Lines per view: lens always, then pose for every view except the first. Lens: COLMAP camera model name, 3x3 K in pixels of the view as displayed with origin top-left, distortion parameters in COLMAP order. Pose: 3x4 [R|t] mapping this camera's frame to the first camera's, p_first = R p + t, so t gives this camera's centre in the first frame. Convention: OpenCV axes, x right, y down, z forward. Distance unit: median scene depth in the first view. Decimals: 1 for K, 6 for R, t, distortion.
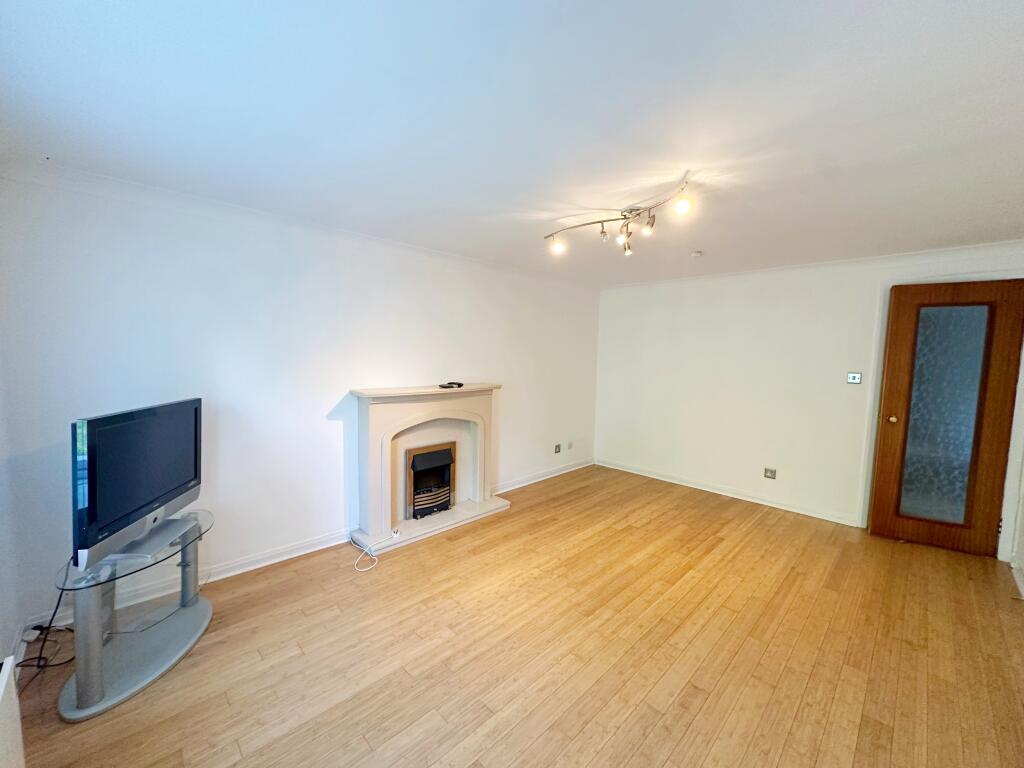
lens RADIAL K [[412.3, 0, 509.3], [0, 412.3, 384.1], [0, 0, 1]] dist [-0.000738, 0.000000]
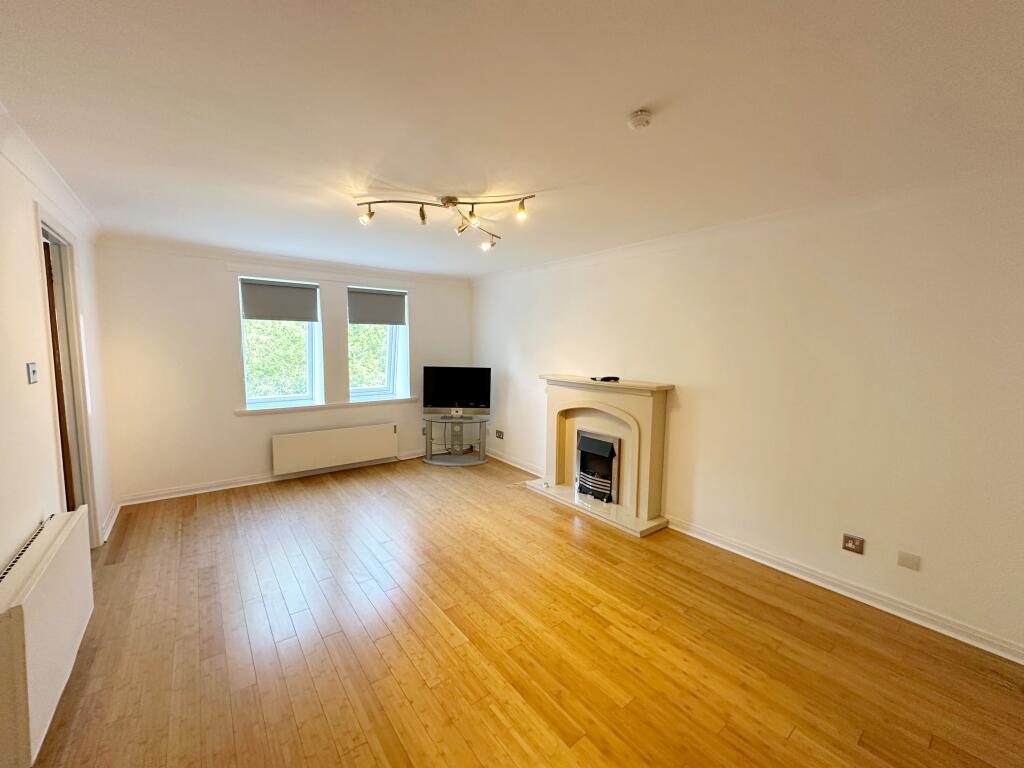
lens RADIAL K [[412.3, 0, 509.5], [0, 412.3, 382.2], [0, 0, 1]] dist [-0.000738, 0.000000]
pose [[-0.129195, 0.062417, -0.989653, 0.923756], [-0.096311, 0.992509, 0.075170, -0.043469], [0.986931, 0.105027, -0.122215, 0.923233]]
